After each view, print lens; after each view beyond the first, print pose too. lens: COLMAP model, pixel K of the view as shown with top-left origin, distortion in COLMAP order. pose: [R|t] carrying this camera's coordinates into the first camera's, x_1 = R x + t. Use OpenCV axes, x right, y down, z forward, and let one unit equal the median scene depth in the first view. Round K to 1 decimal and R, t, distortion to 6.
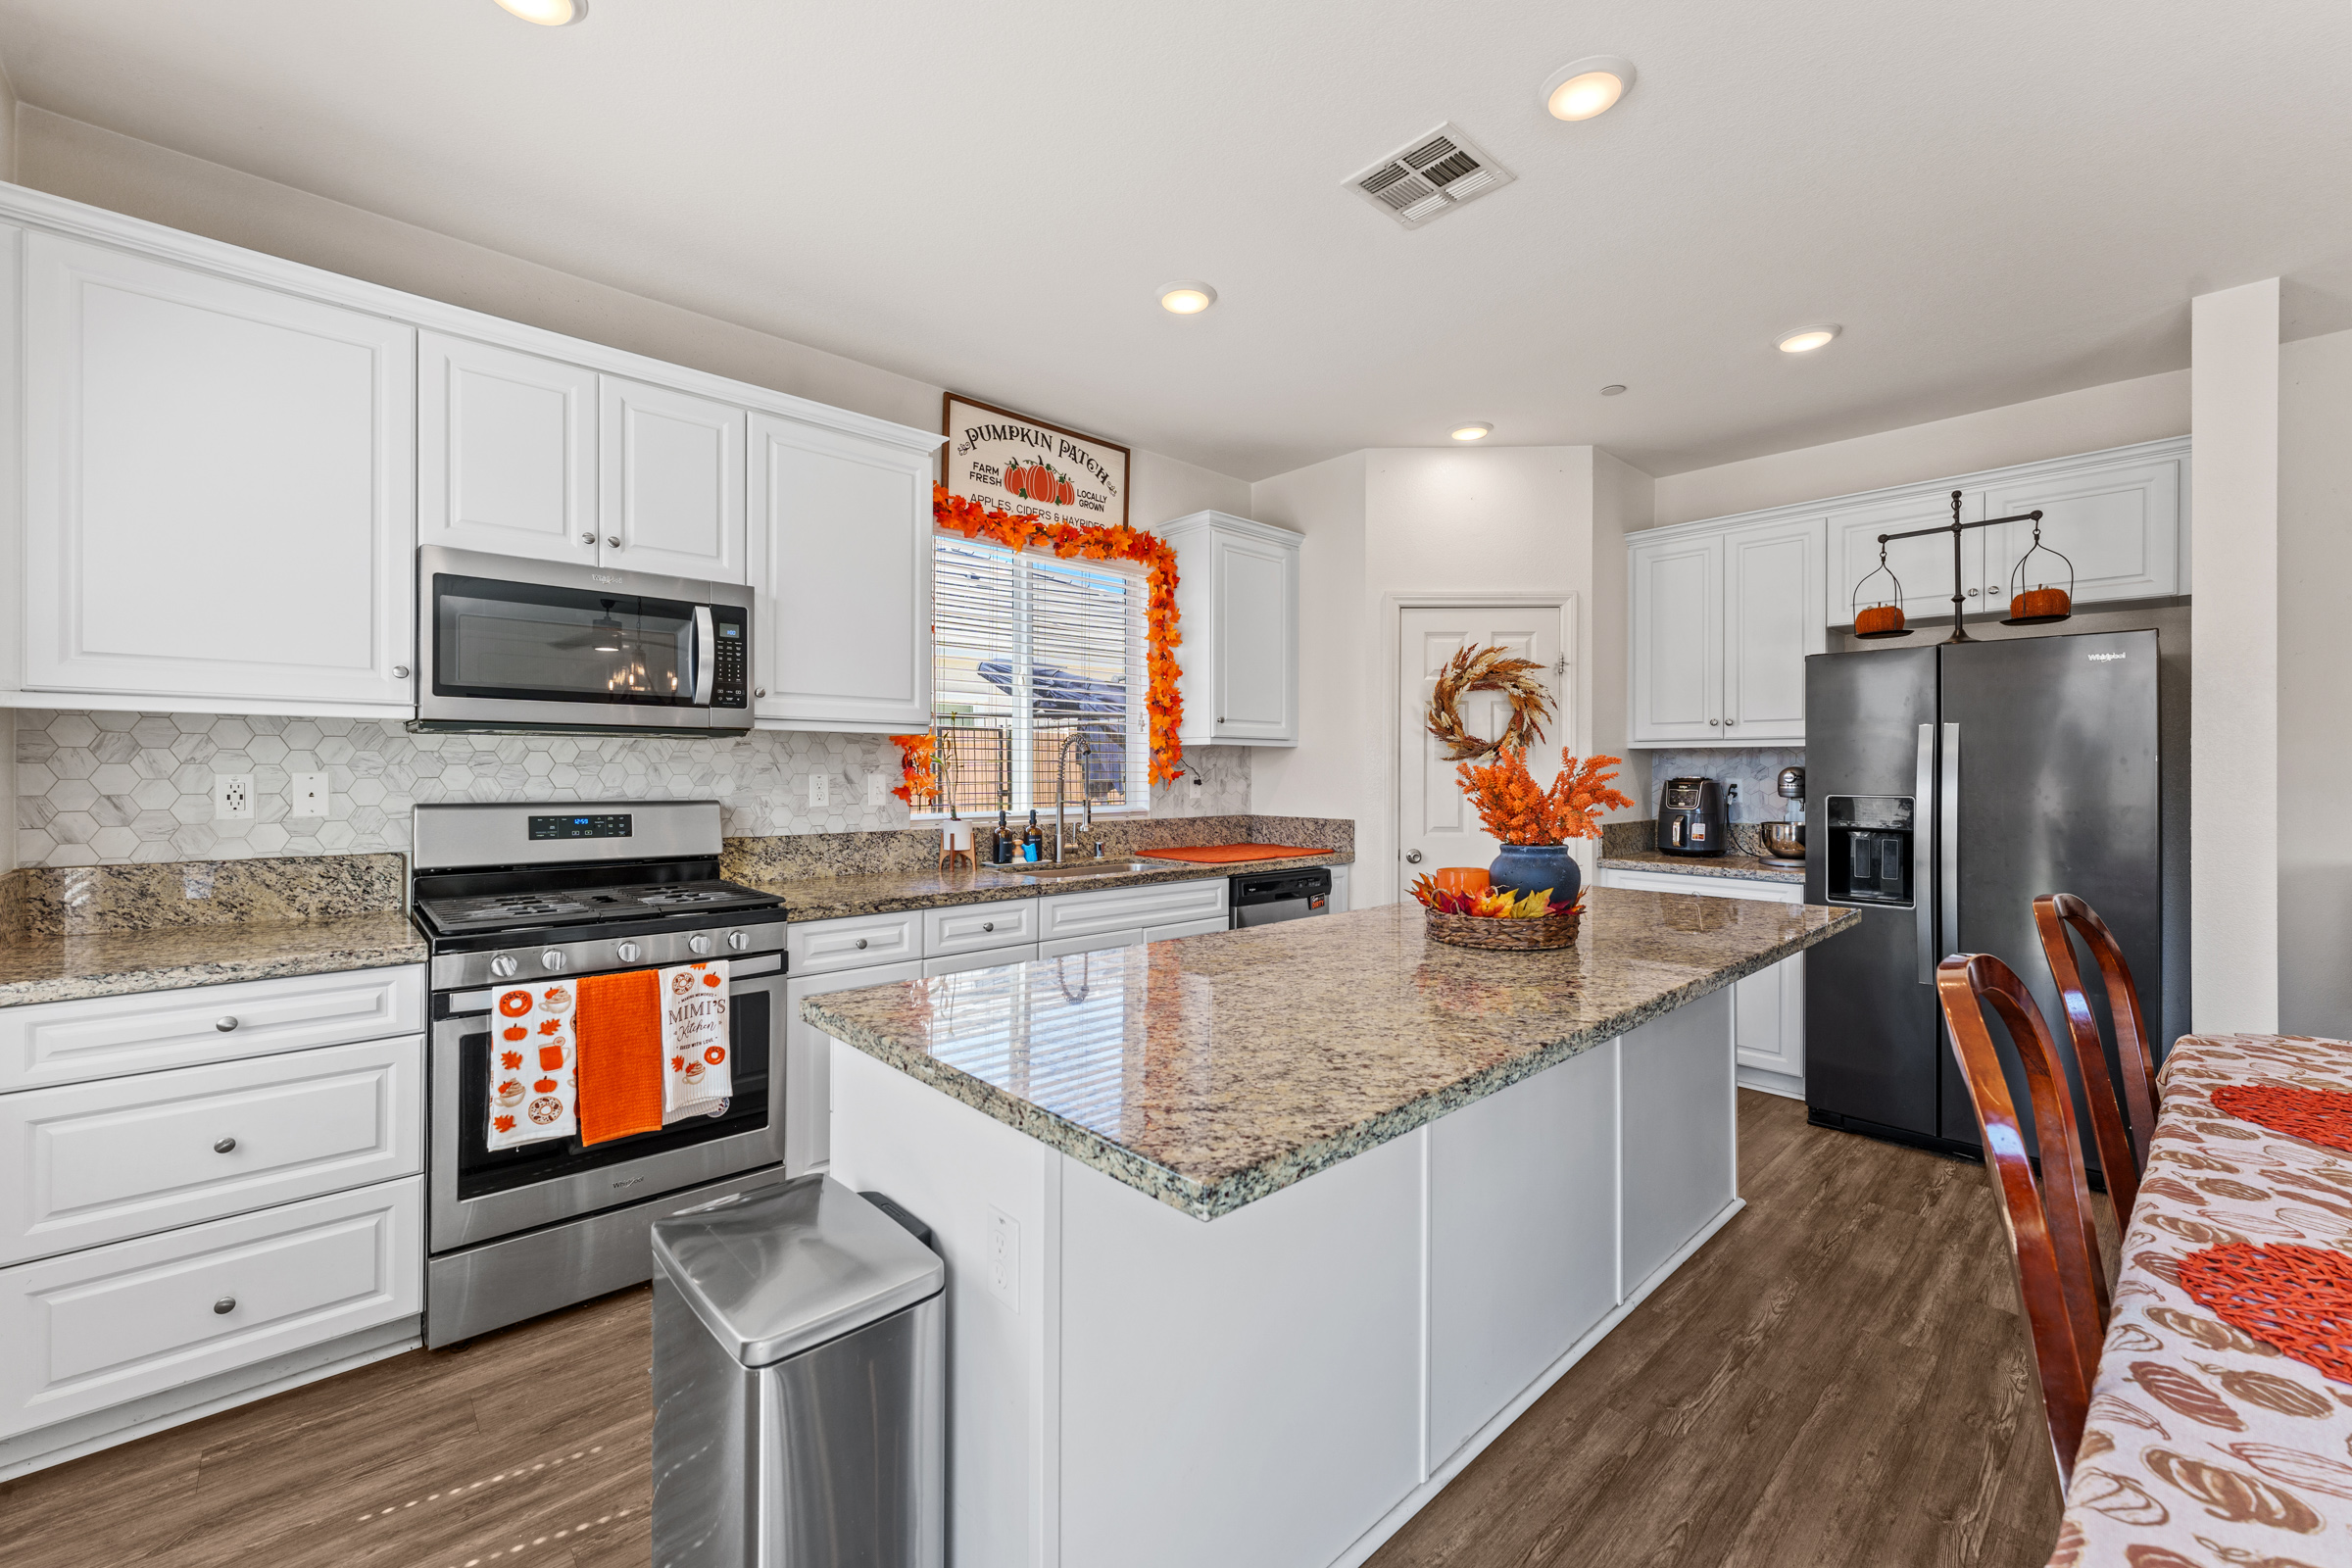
lens RADIAL K [[935.8, 0, 1169.5], [0, 935.8, 767.0], [0, 0, 1]] dist [0.002121, -0.000077]
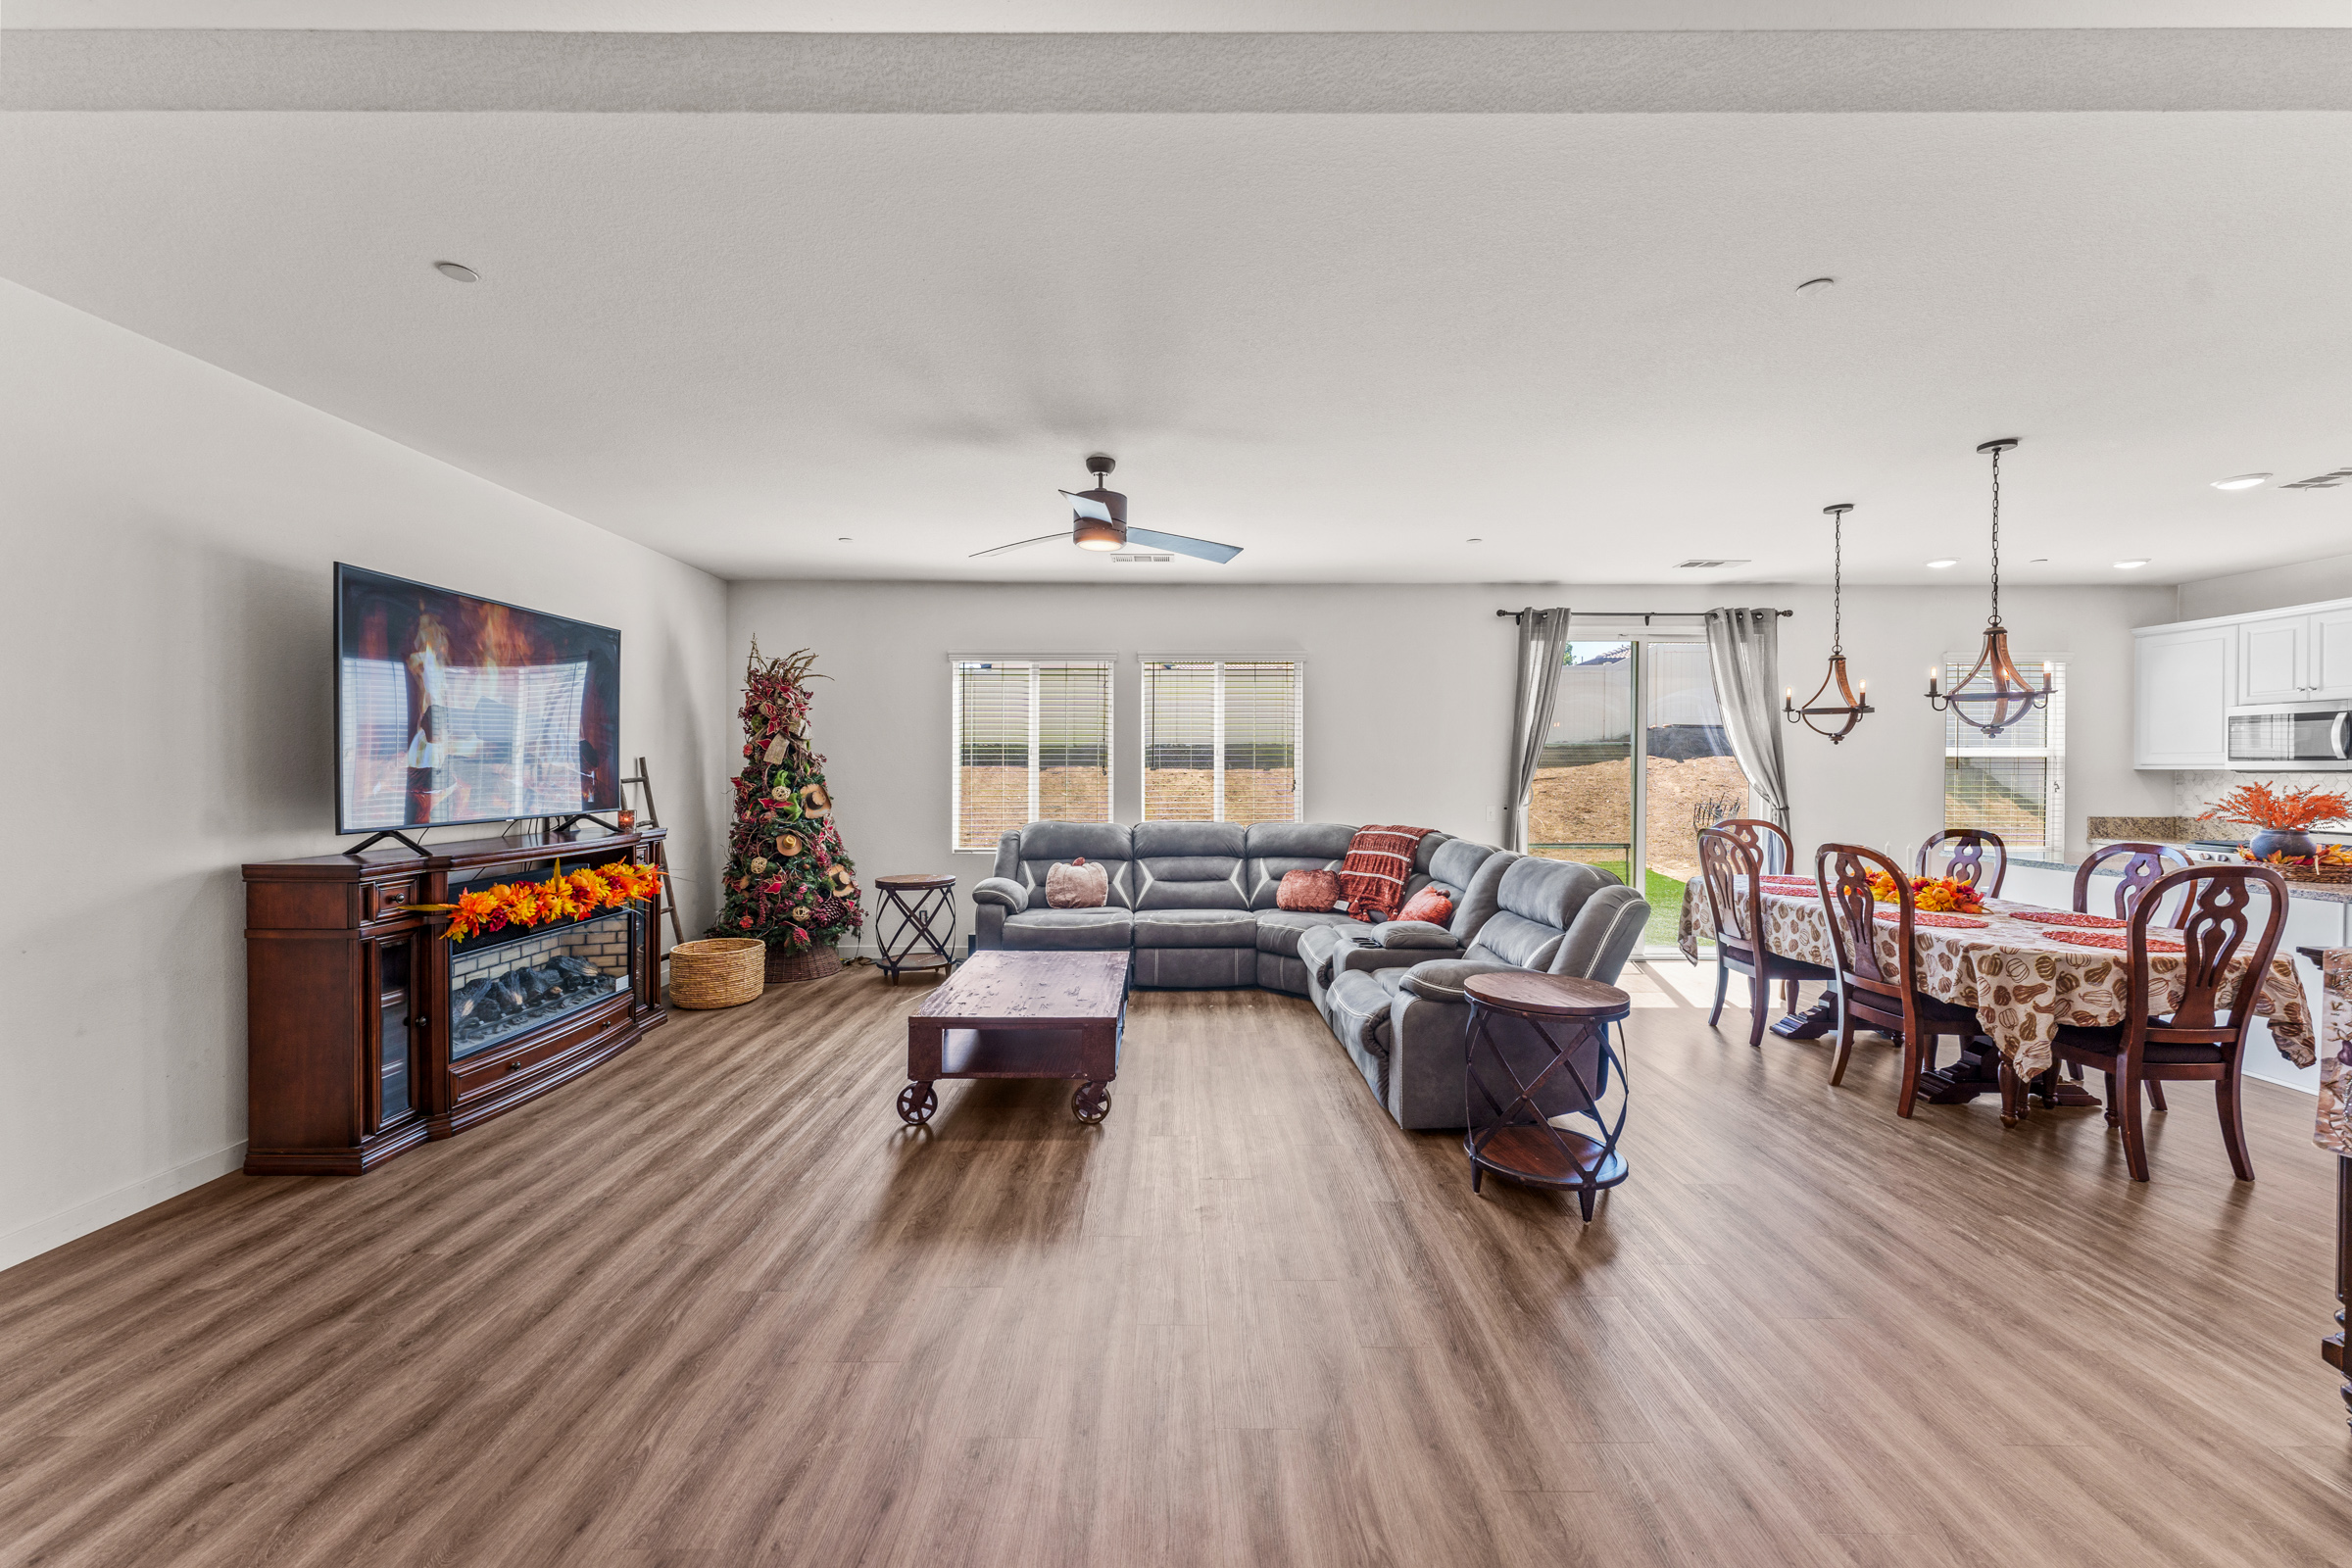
lens RADIAL K [[935.8, 0, 1177.3], [0, 935.8, 777.8], [0, 0, 1]] dist [0.002121, -0.000077]
pose [[-0.675496, -0.000246, -0.737364, 1.919186], [-0.007343, 0.999953, 0.006393, -0.012800], [0.737327, 0.009733, -0.675466, 0.341292]]
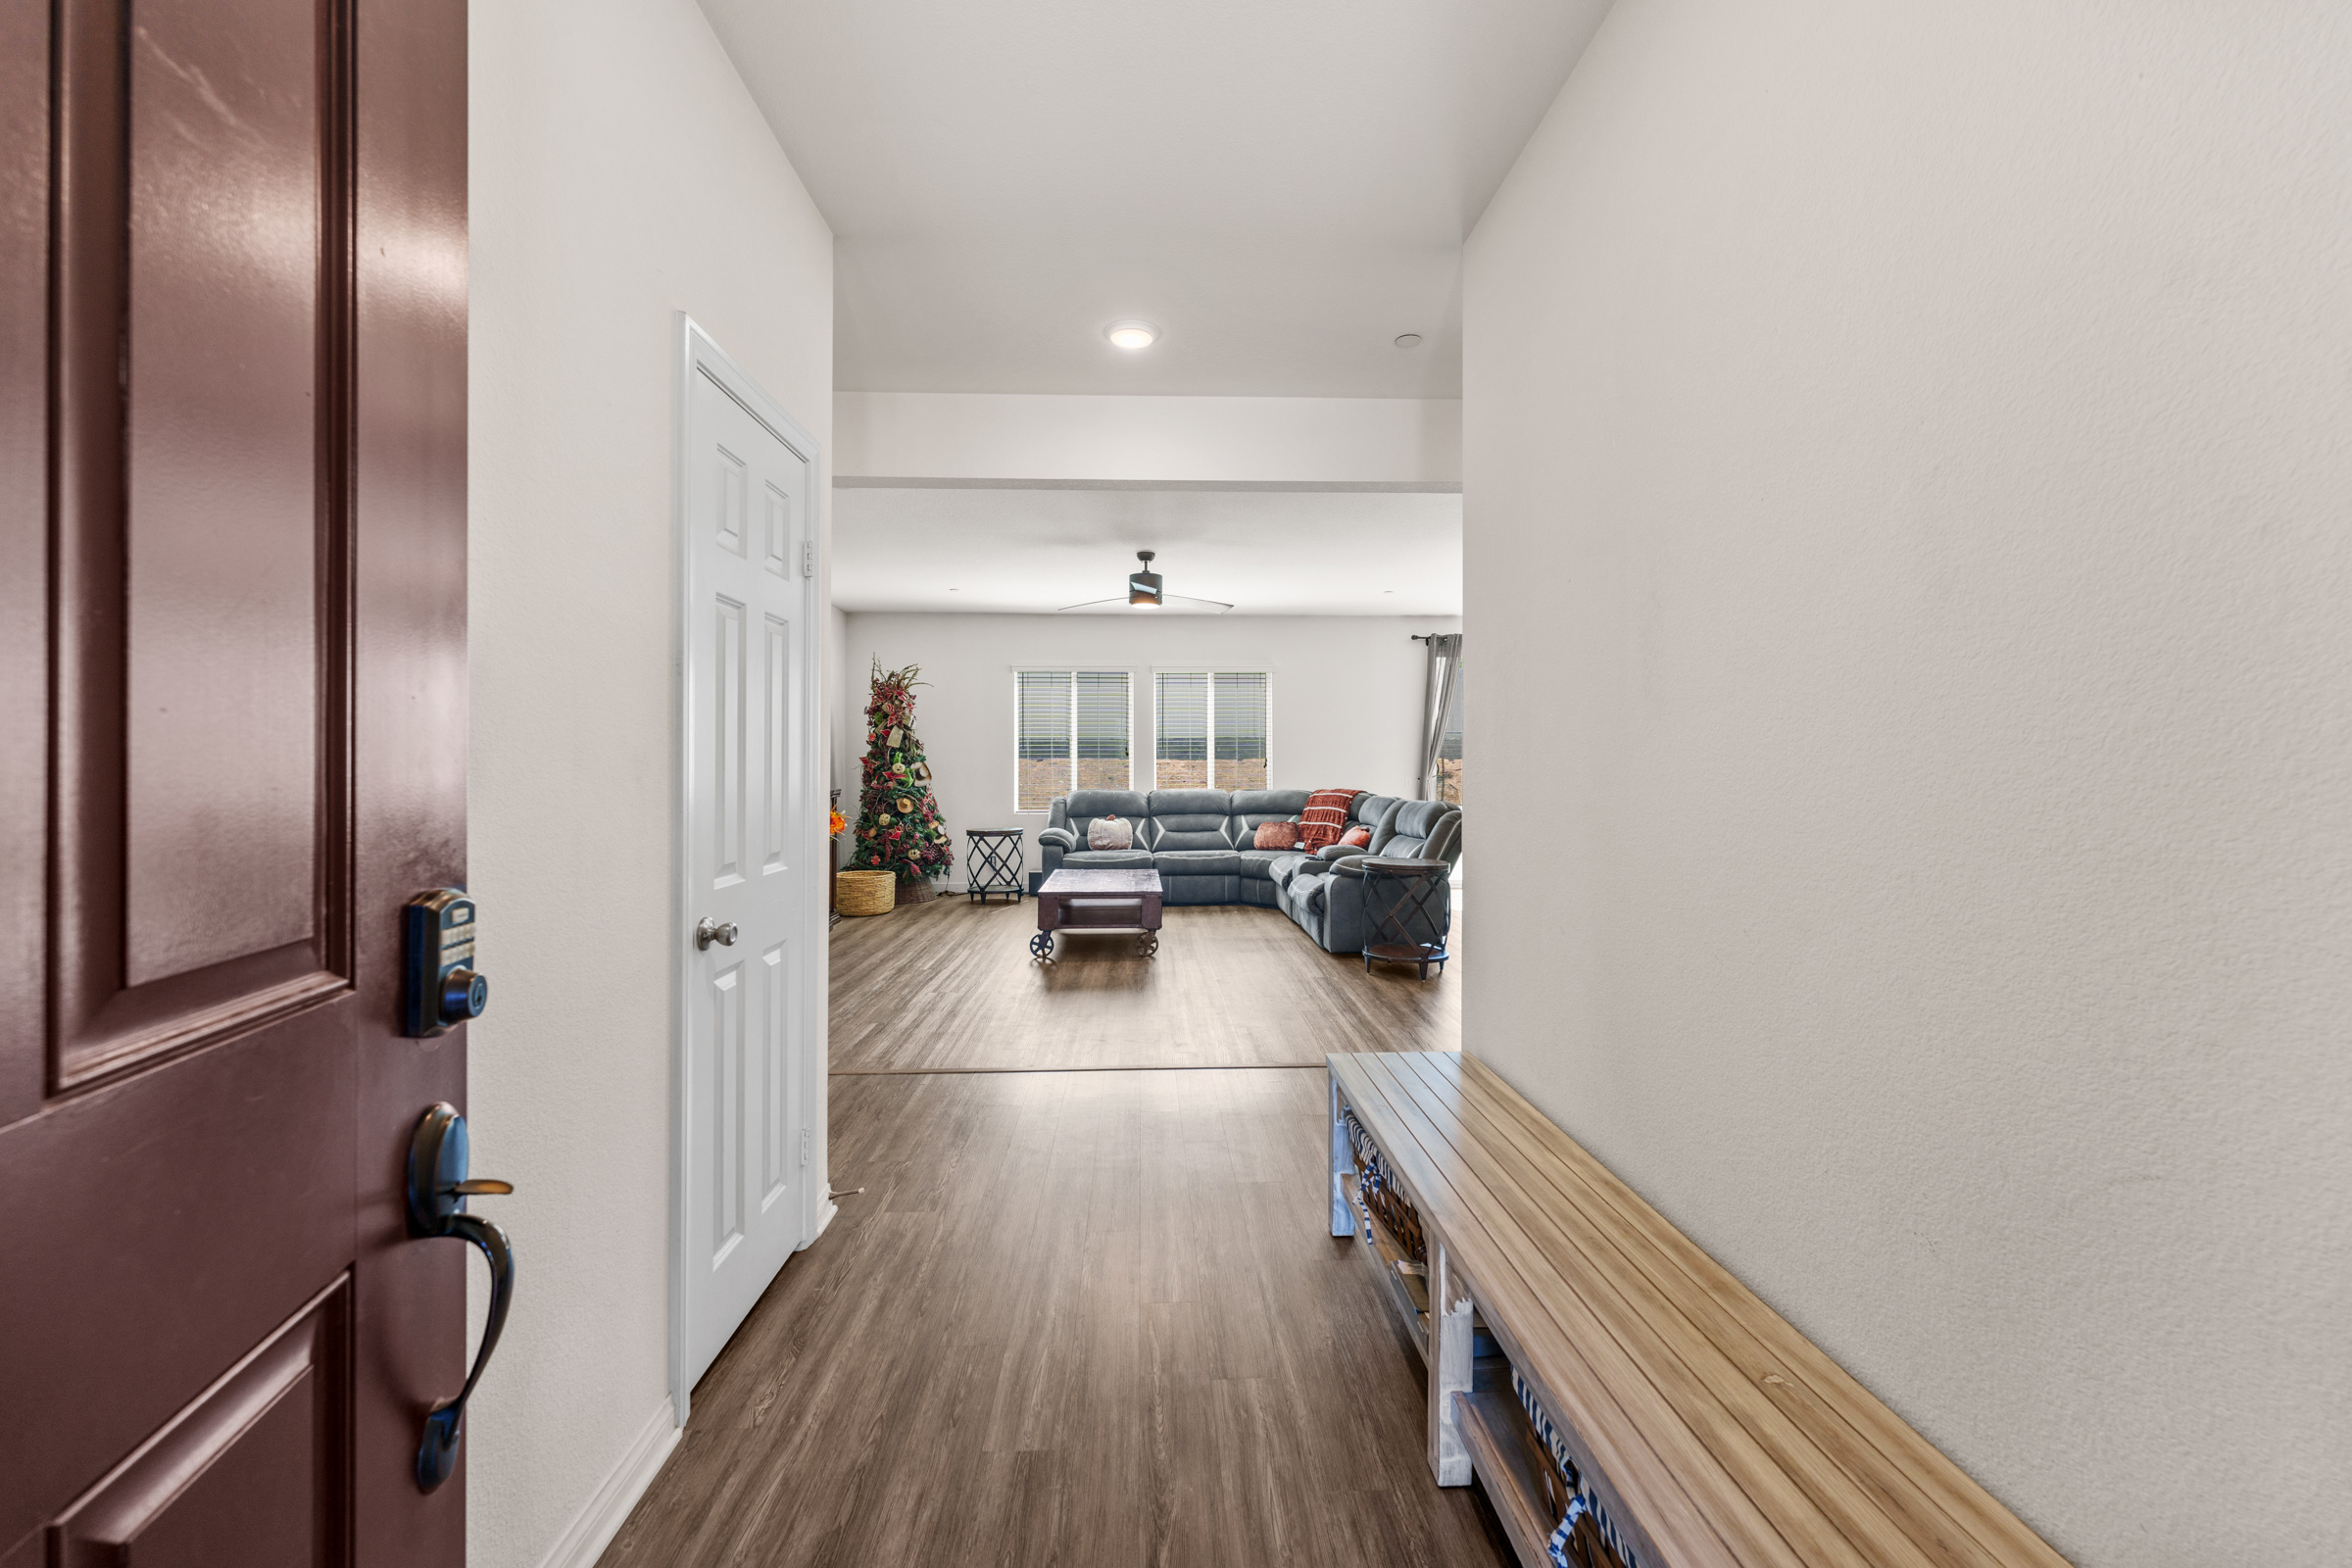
lens RADIAL K [[935.8, 0, 1179.5], [0, 935.8, 765.5], [0, 0, 1]] dist [0.002121, -0.000077]
pose [[-0.650172, -0.004911, -0.759771, 2.448651], [-0.003384, 0.999988, -0.003567, 0.027330], [0.759780, 0.000252, -0.650181, 0.712580]]
